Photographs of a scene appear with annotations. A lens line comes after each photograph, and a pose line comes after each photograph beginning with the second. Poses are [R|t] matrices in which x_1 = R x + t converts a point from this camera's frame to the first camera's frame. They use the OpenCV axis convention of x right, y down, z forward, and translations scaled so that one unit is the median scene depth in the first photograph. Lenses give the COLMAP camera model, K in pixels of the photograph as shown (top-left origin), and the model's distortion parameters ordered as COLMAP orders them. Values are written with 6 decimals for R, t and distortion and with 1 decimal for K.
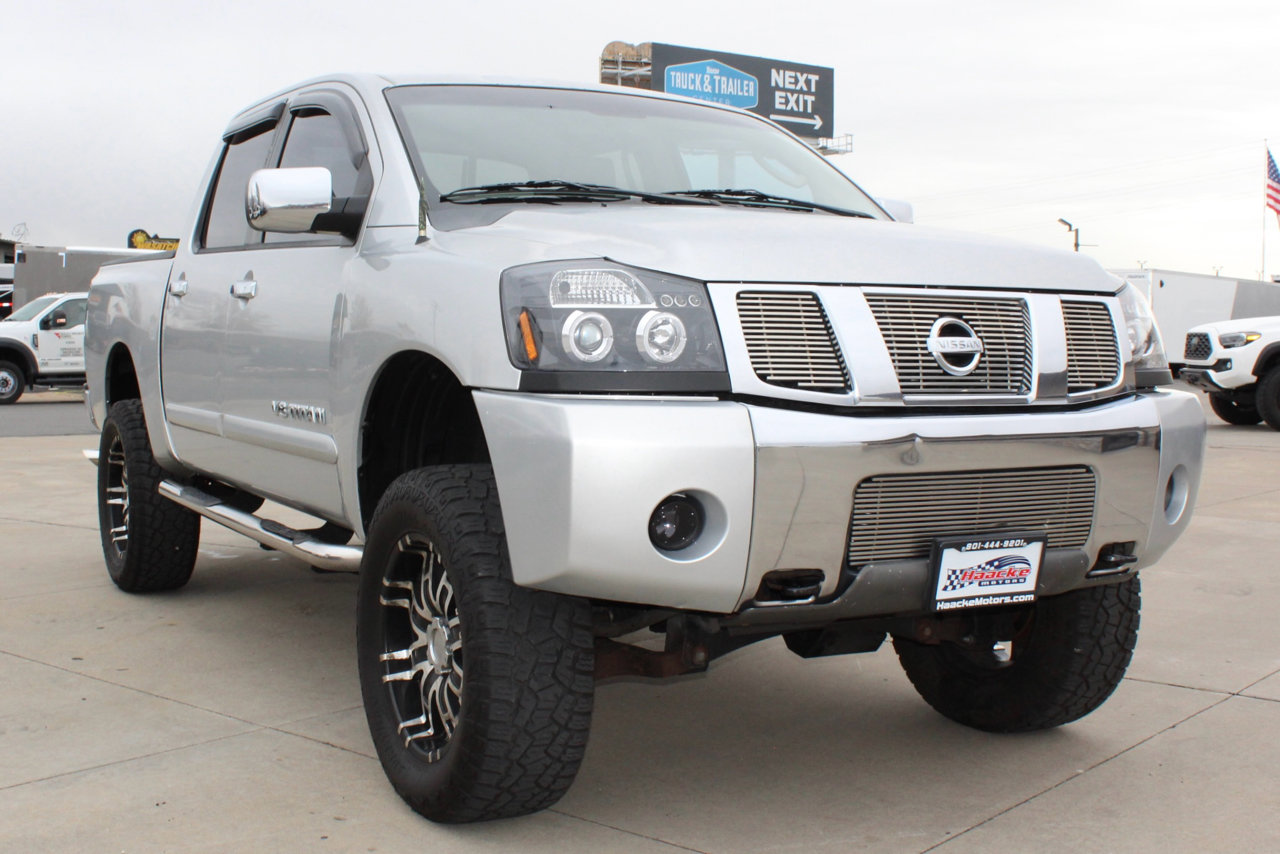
lens RADIAL K [[1568.6, 0, 638.1], [0, 1568.6, 427.8], [0, 0, 1]] dist [-0.117184, 0.007536]
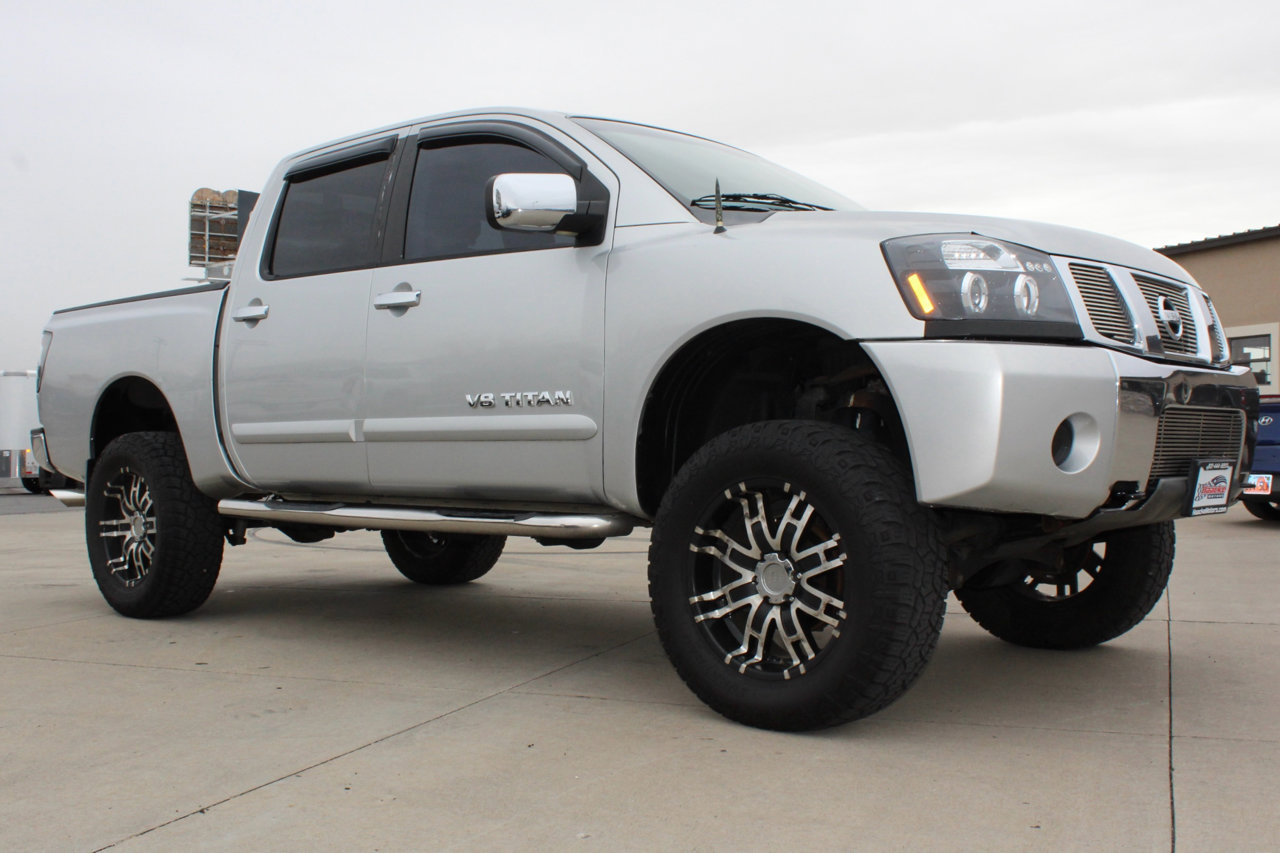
lens RADIAL K [[1326.7, 0, 664.1], [0, 1326.7, 450.5], [0, 0, 1]] dist [-0.104265, 0.026466]
pose [[0.941791, -0.015777, 0.335829, -0.516450], [0.035137, 0.998047, -0.051650, 0.091696], [-0.334358, 0.060444, 0.940506, 0.112687]]
